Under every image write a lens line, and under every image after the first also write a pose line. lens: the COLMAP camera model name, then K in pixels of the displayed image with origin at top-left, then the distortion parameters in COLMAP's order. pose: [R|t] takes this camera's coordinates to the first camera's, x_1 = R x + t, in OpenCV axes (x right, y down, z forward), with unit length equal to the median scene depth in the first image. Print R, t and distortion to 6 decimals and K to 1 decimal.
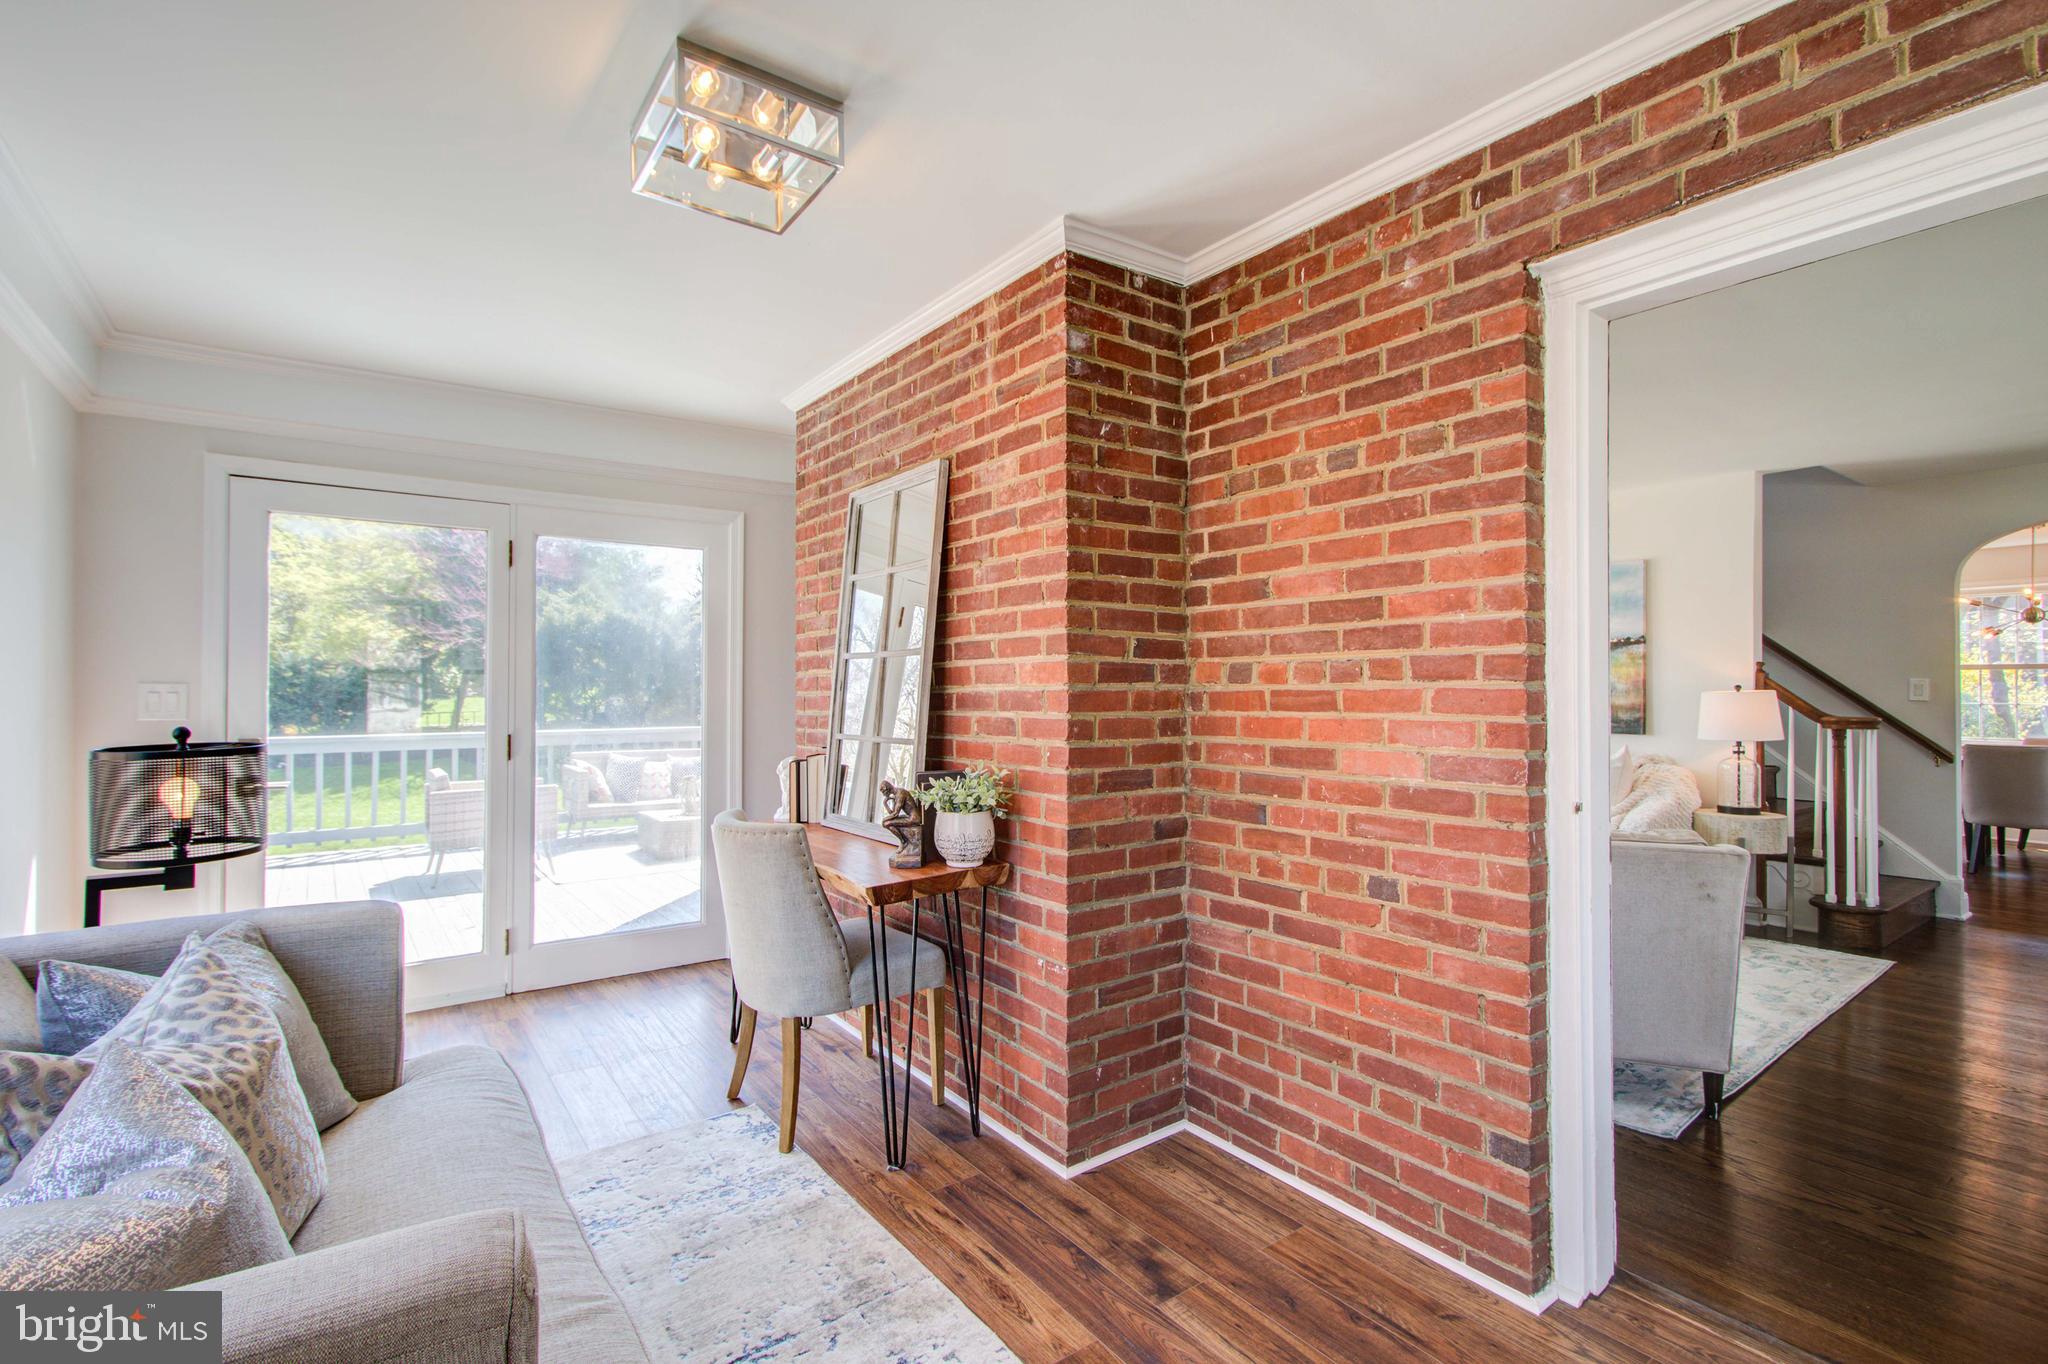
lens RADIAL K [[958.6, 0, 1024.0], [0, 958.6, 682.0], [0, 0, 1]] dist [0.015765, 0.000212]
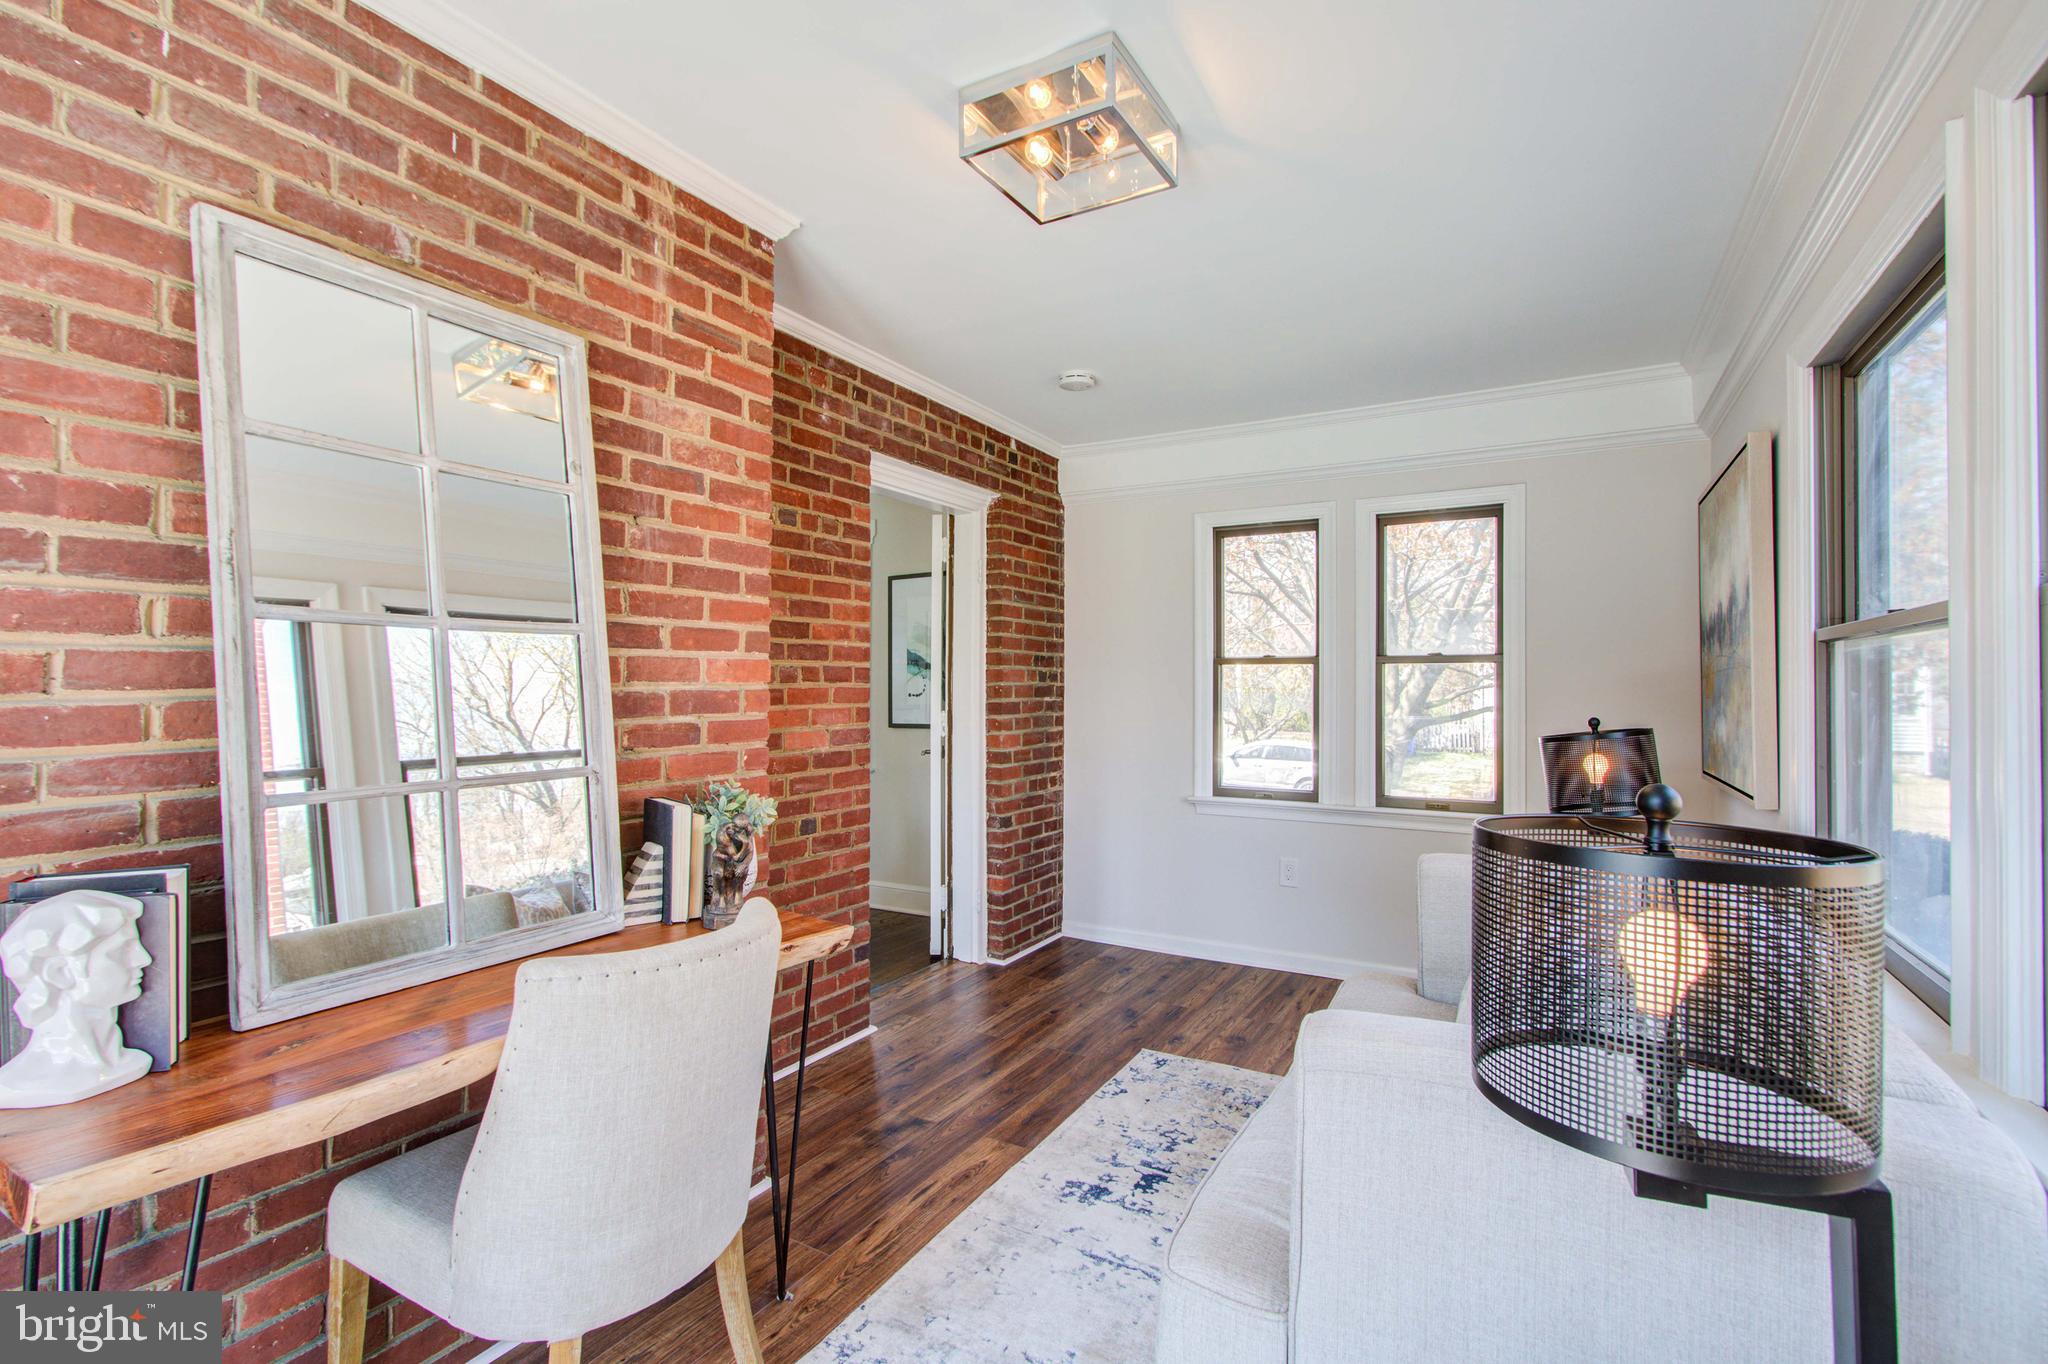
lens RADIAL K [[930.0, 0, 1024.0], [0, 930.0, 682.0], [0, 0, 1]] dist [0.042405, 0.000209]
pose [[-0.408015, 0.002503, 0.912972, -1.002993], [-0.008537, 0.999942, -0.006557, 0.004914], [-0.912935, -0.010470, -0.407970, 1.236761]]
